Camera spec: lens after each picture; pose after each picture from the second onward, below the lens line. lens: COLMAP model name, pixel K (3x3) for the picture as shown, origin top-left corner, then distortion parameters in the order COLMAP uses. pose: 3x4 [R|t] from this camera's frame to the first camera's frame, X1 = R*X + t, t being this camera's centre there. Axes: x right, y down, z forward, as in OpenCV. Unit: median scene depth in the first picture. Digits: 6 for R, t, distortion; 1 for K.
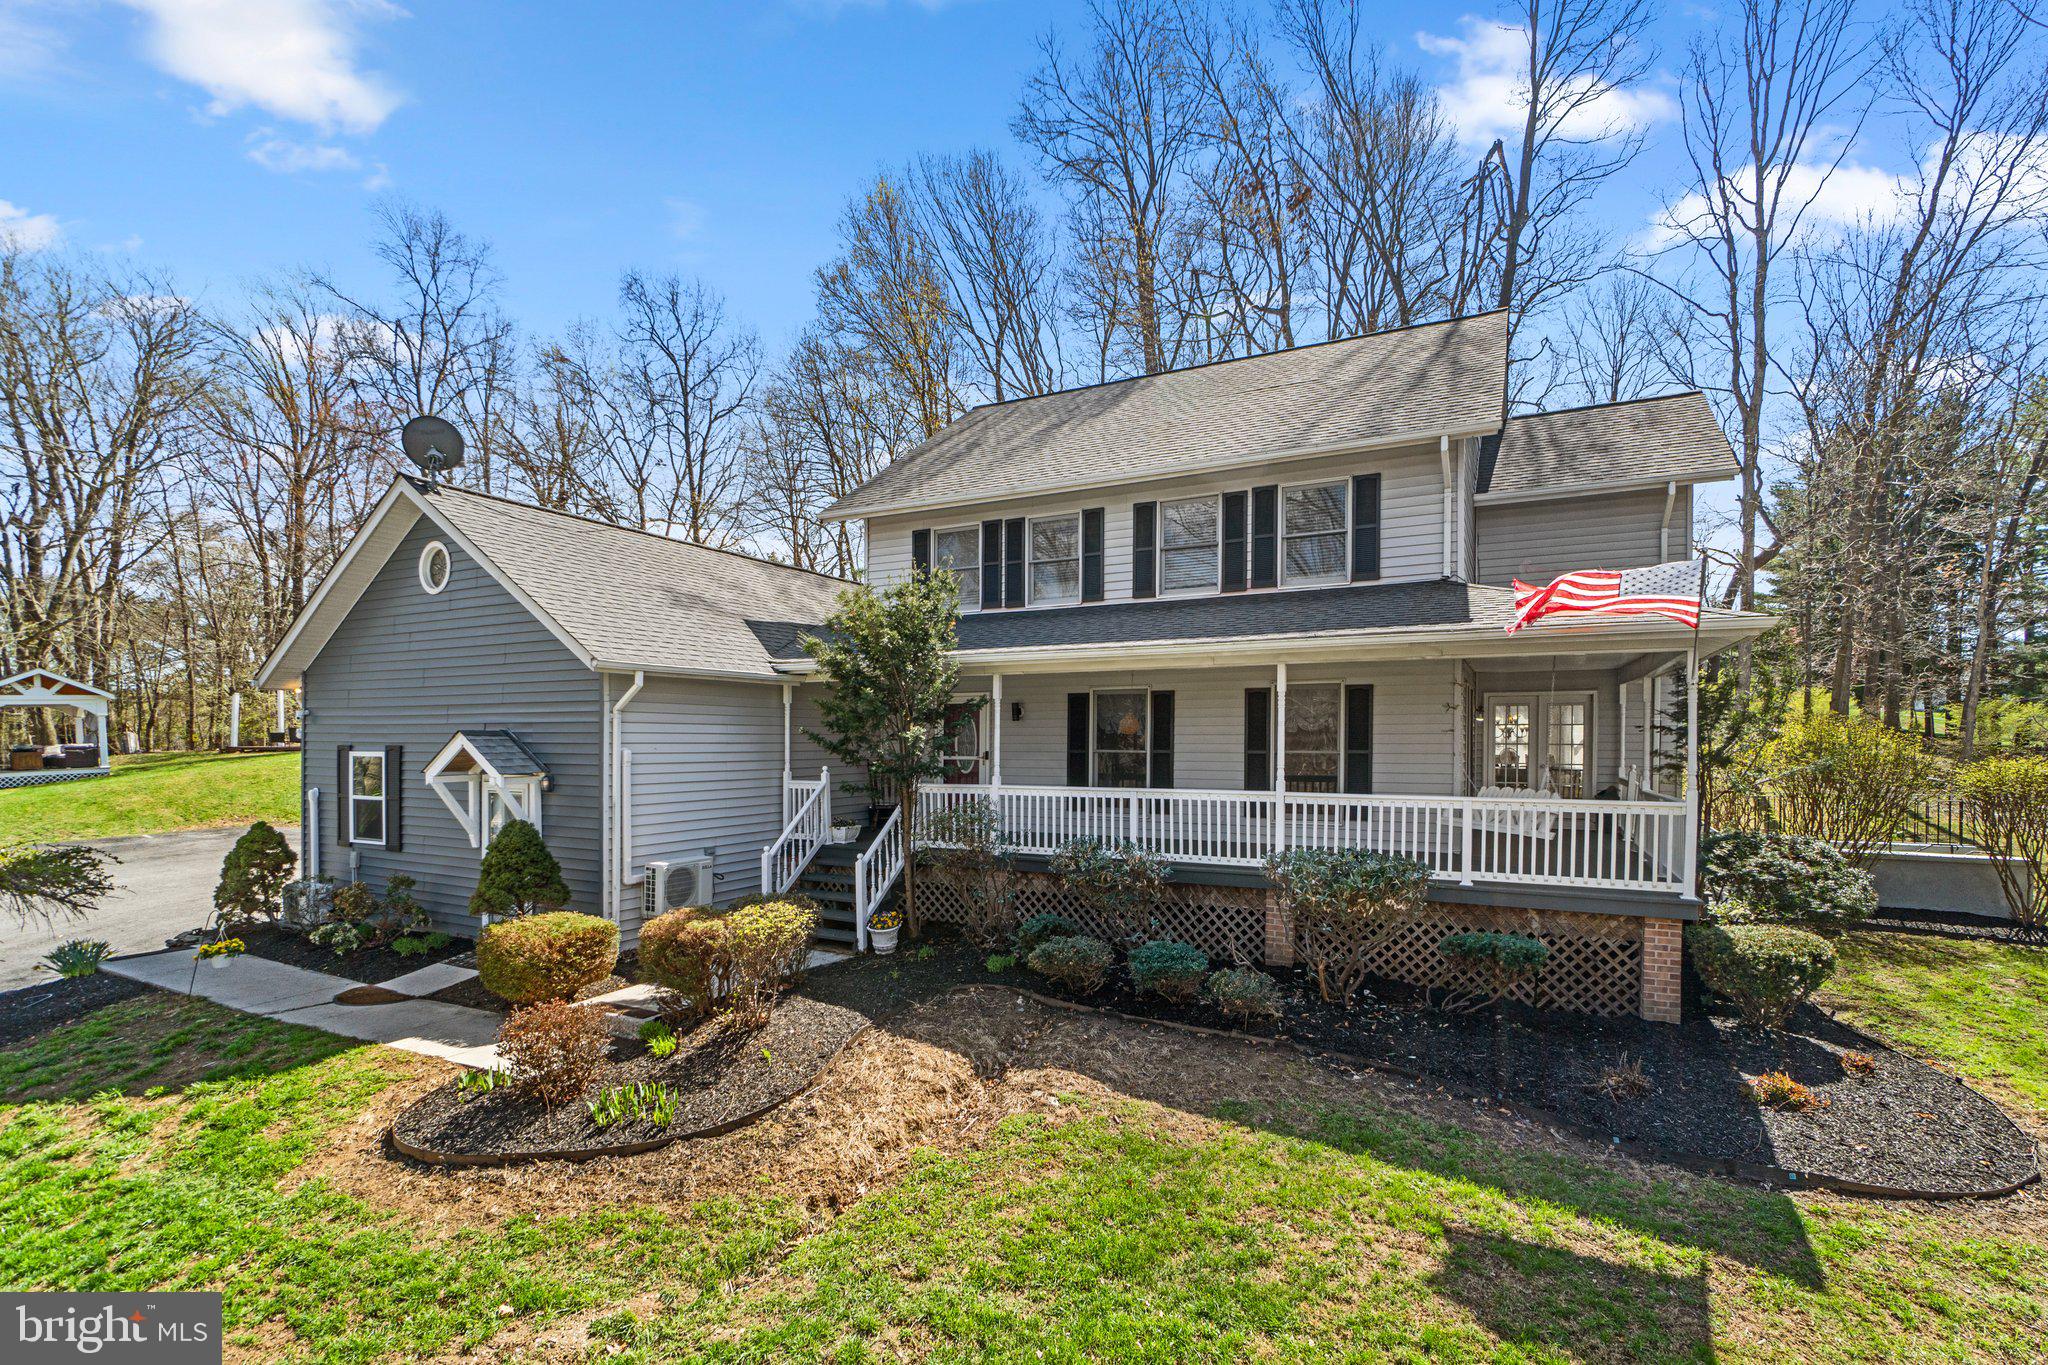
lens RADIAL K [[871.2, 0, 1084.3], [0, 871.2, 684.9], [0, 0, 1]] dist [-0.002219, -0.000210]
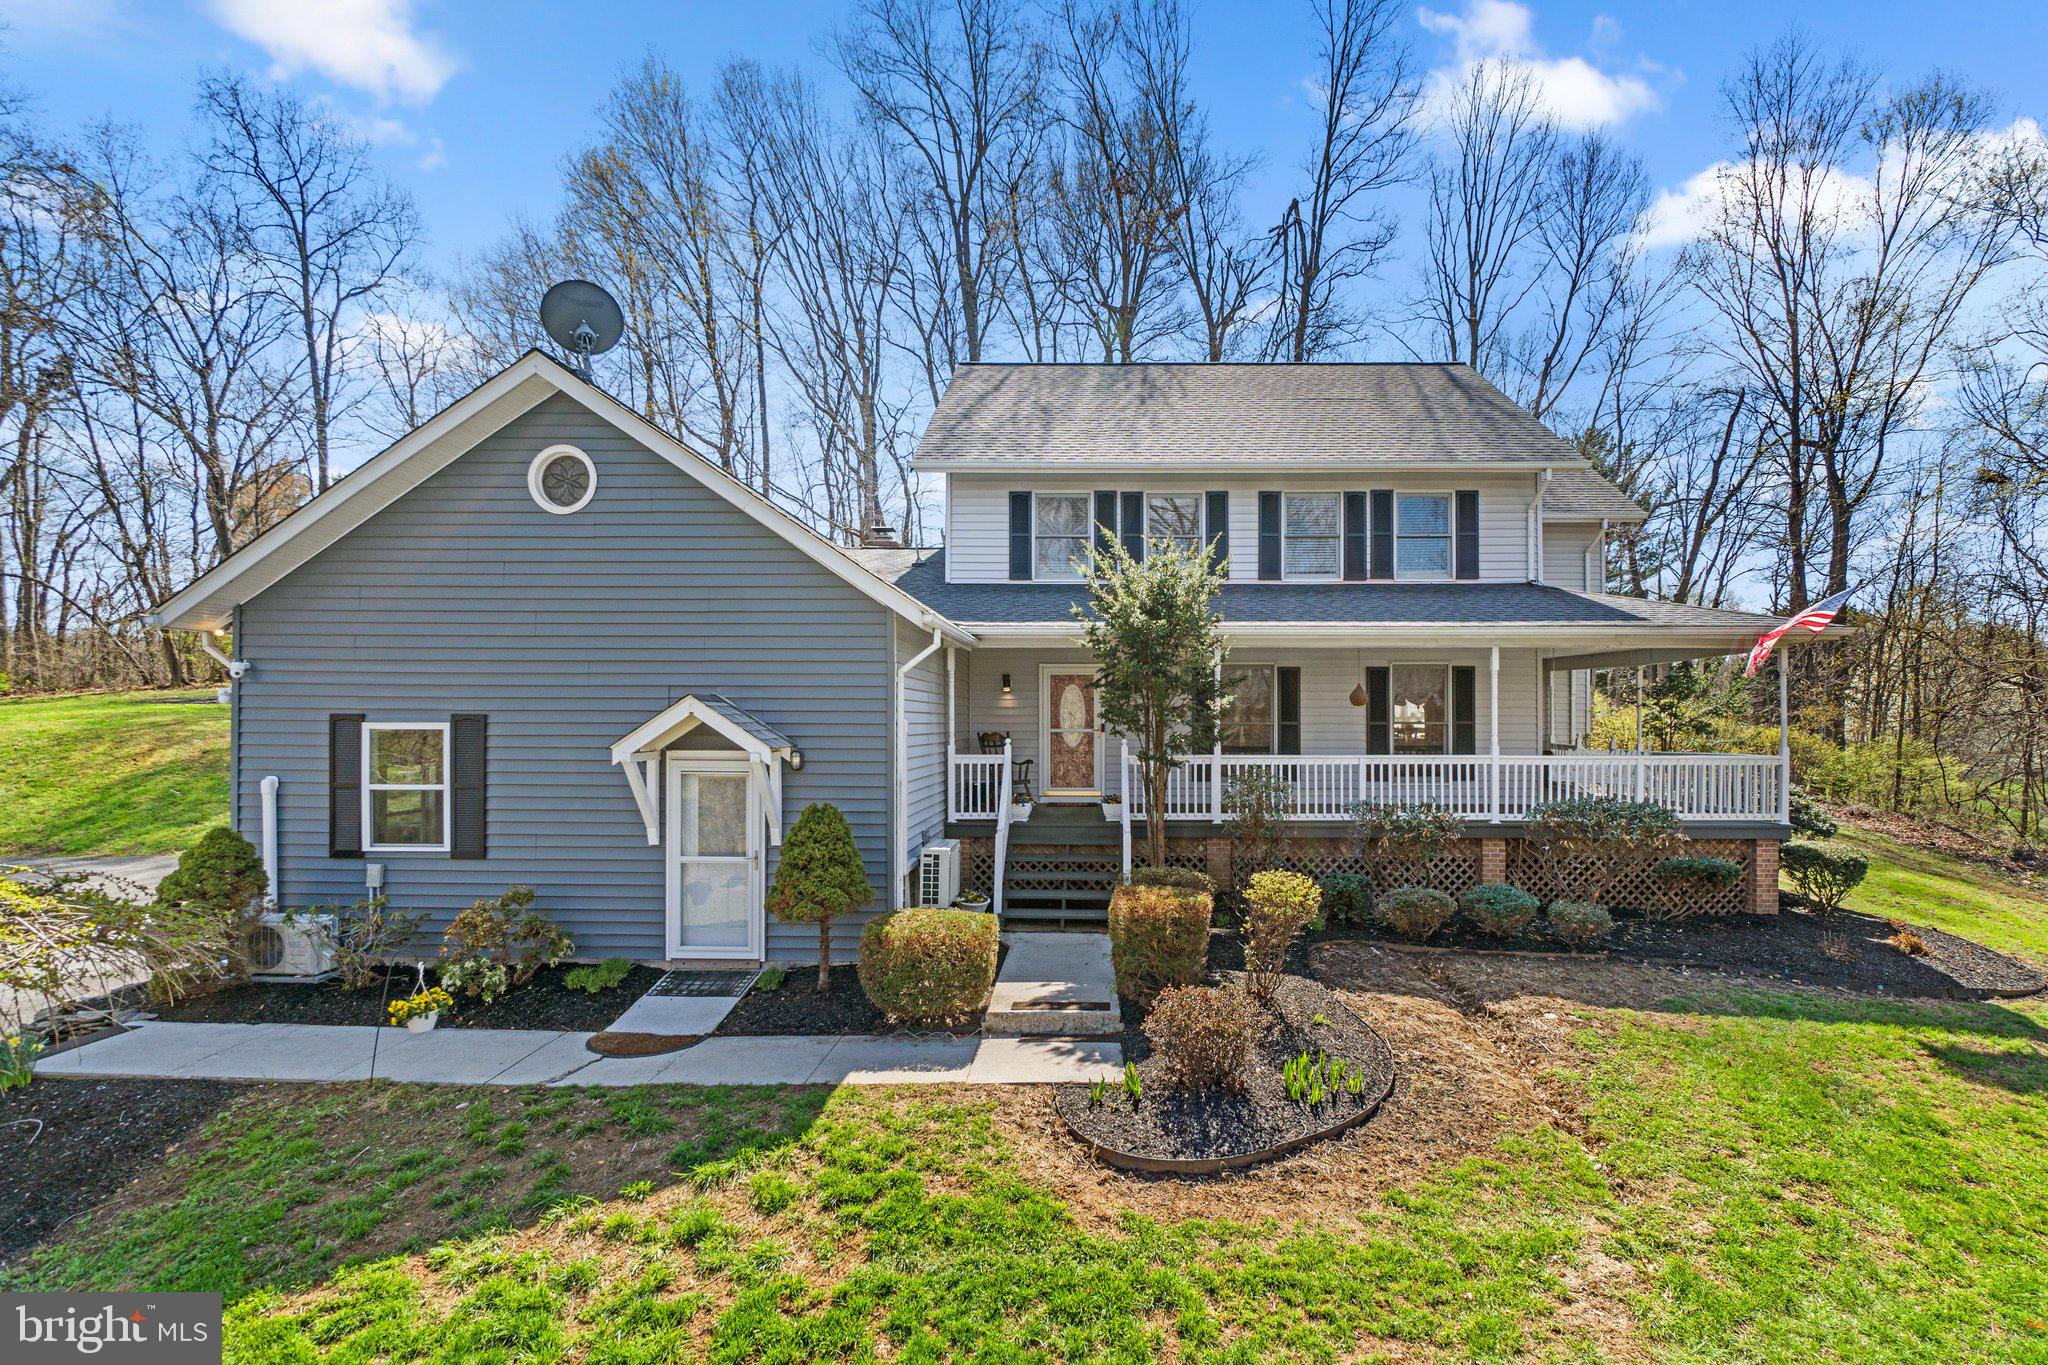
lens RADIAL K [[883.0, 0, 1078.5], [0, 883.0, 659.5], [0, 0, 1]] dist [-0.003051, -0.000198]
pose [[0.911365, 0.029504, 0.410541, -0.646528], [-0.027695, 0.999563, -0.010353, 0.017370], [-0.410667, -0.001934, 0.911783, 0.115600]]
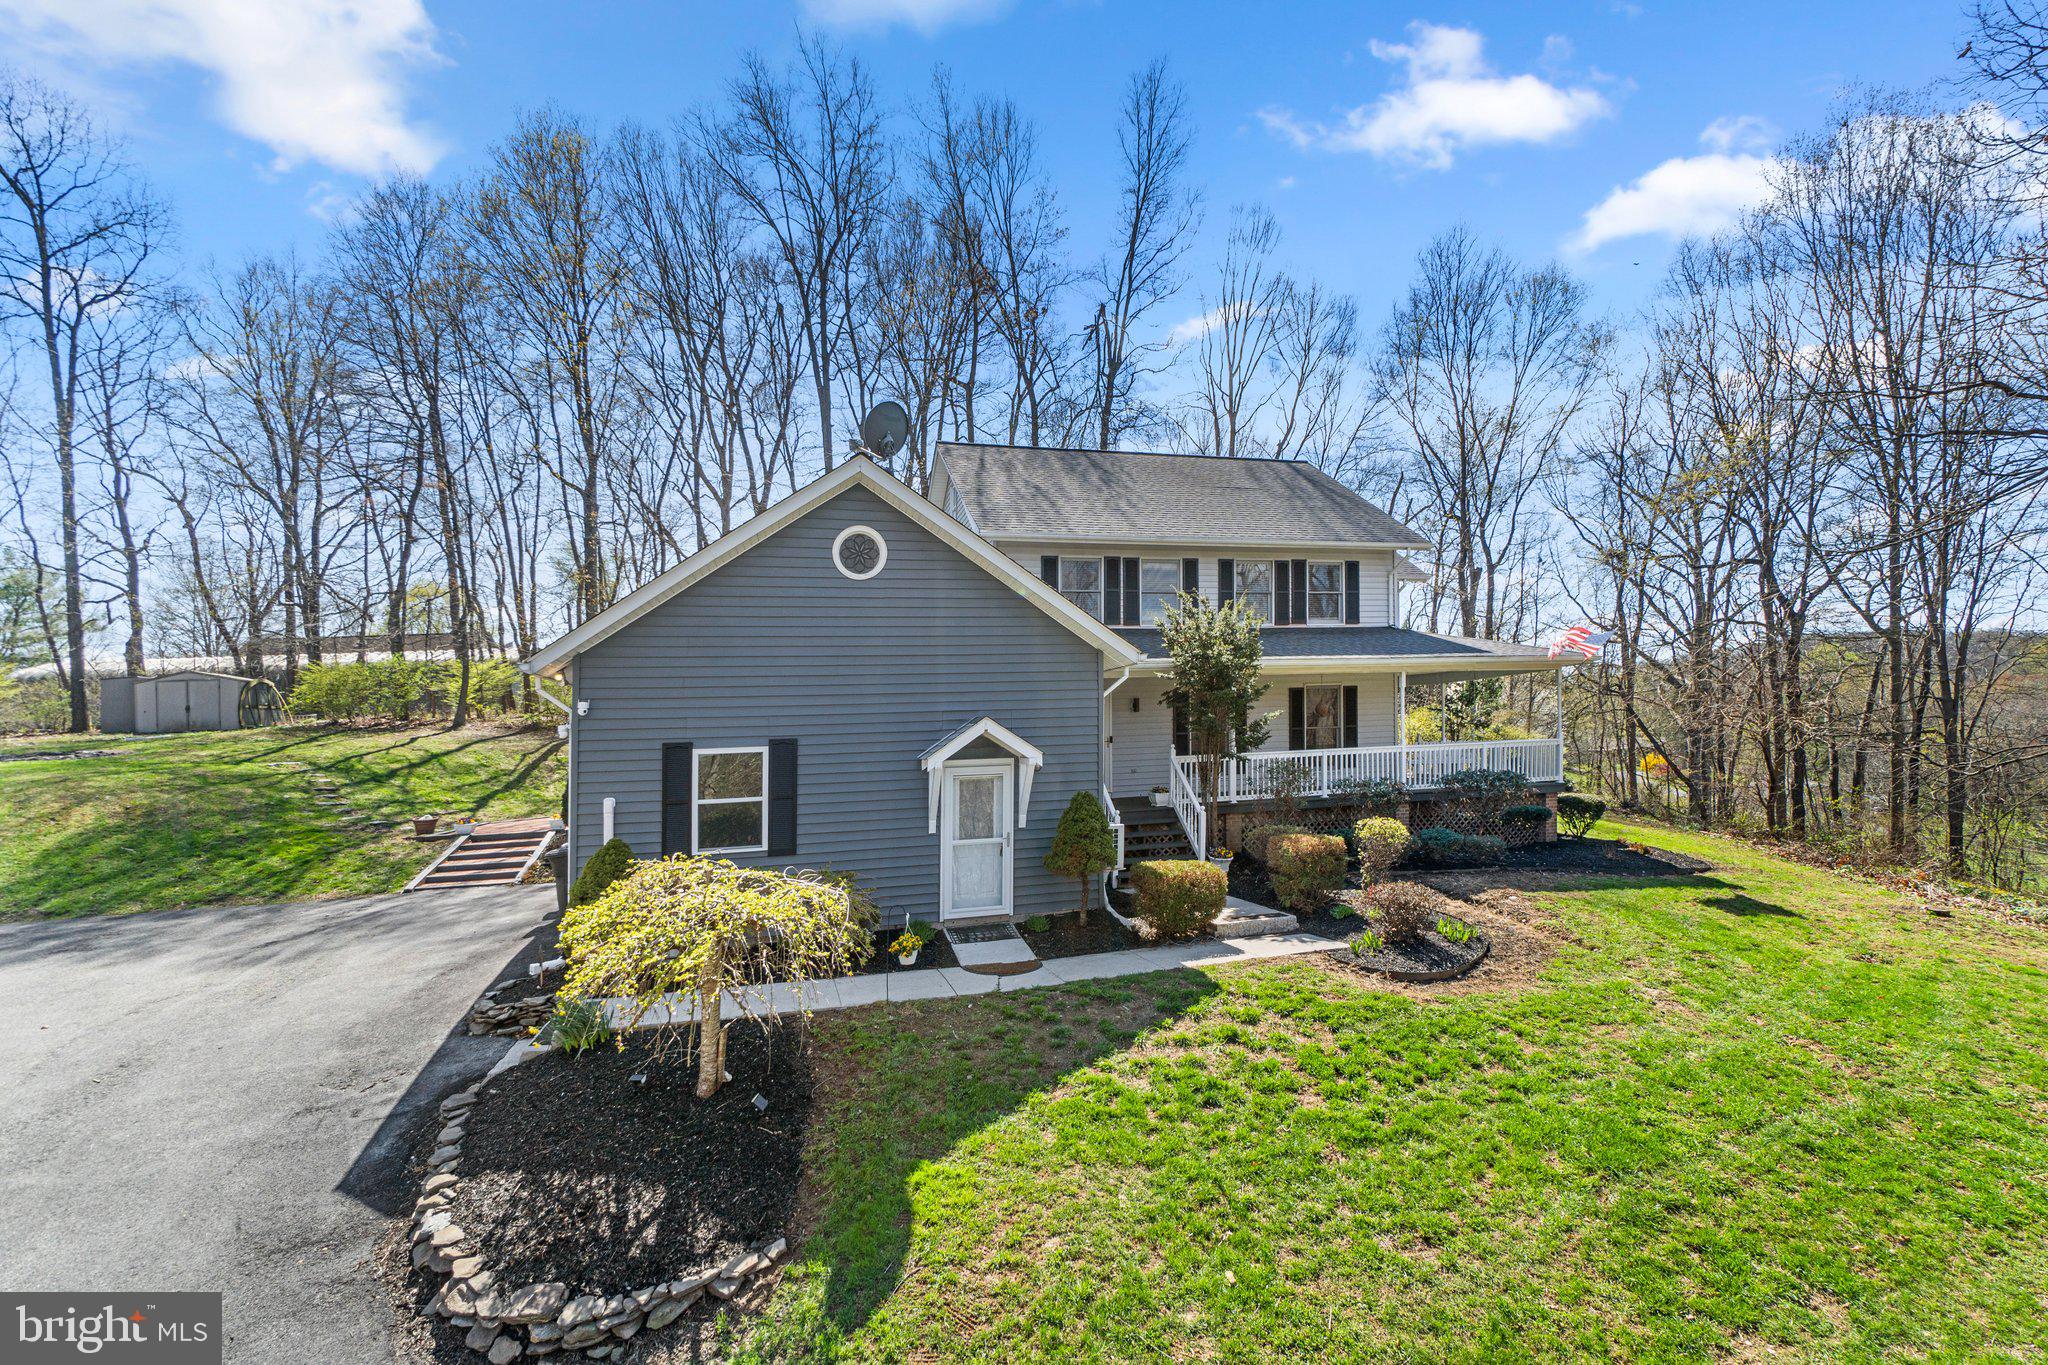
lens RADIAL K [[825.2, 0, 1024.0], [0, 825.2, 682.5], [0, 0, 1]] dist [-0.001253, -0.000187]
pose [[0.773718, 0.015721, 0.633336, -1.165820], [-0.000962, 0.999720, -0.023640, 0.031084], [-0.633530, 0.017682, 0.773516, 0.171407]]
